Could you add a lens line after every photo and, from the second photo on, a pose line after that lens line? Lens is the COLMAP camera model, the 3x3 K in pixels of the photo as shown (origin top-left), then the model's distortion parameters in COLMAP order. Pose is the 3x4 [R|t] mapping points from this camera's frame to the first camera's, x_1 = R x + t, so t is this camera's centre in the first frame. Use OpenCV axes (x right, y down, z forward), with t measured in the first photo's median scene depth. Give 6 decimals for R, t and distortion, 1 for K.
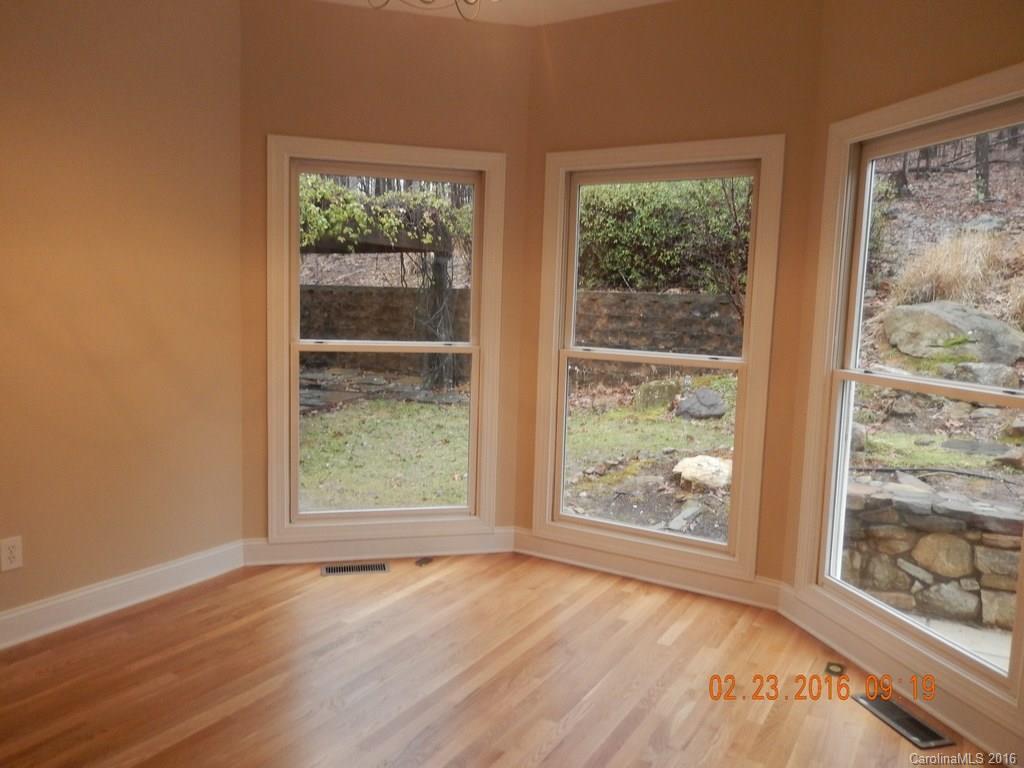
lens RADIAL K [[769.3, 0, 517.9], [0, 769.3, 376.7], [0, 0, 1]] dist [0.005761, -0.018622]
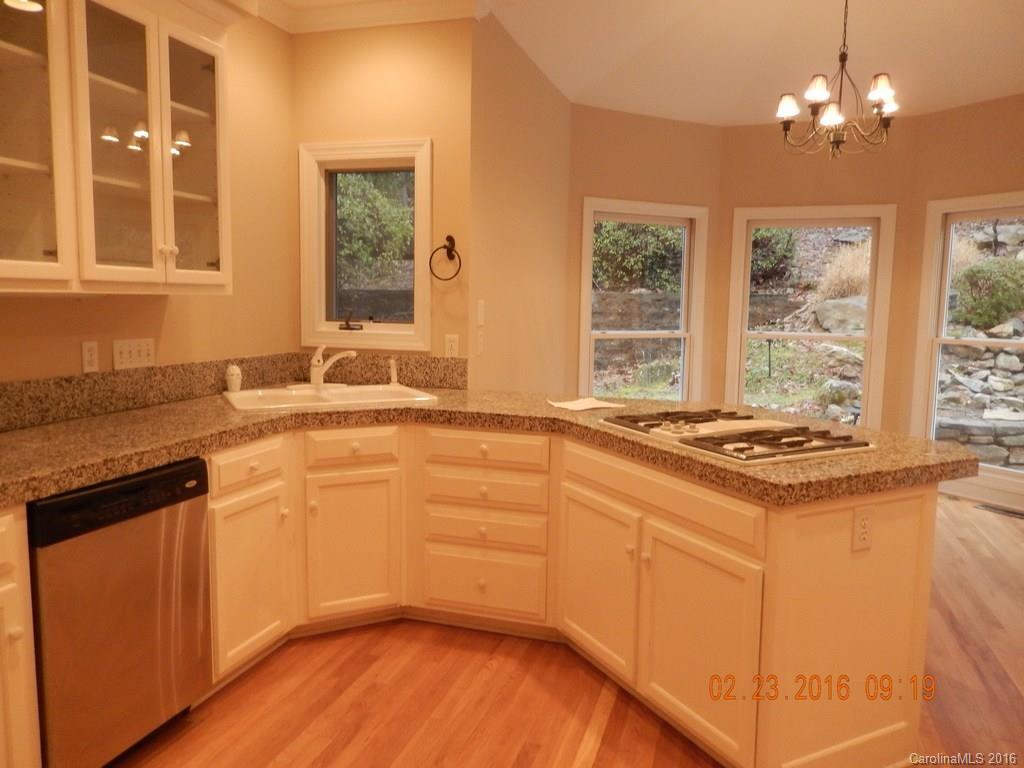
lens RADIAL K [[769.3, 0, 507.5], [0, 769.3, 385.5], [0, 0, 1]] dist [0.005761, -0.018622]
pose [[0.974215, -0.040469, 0.221963, -0.350189], [0.036984, 0.999119, 0.019833, 0.010155], [-0.222571, -0.011112, 0.974853, -0.193323]]
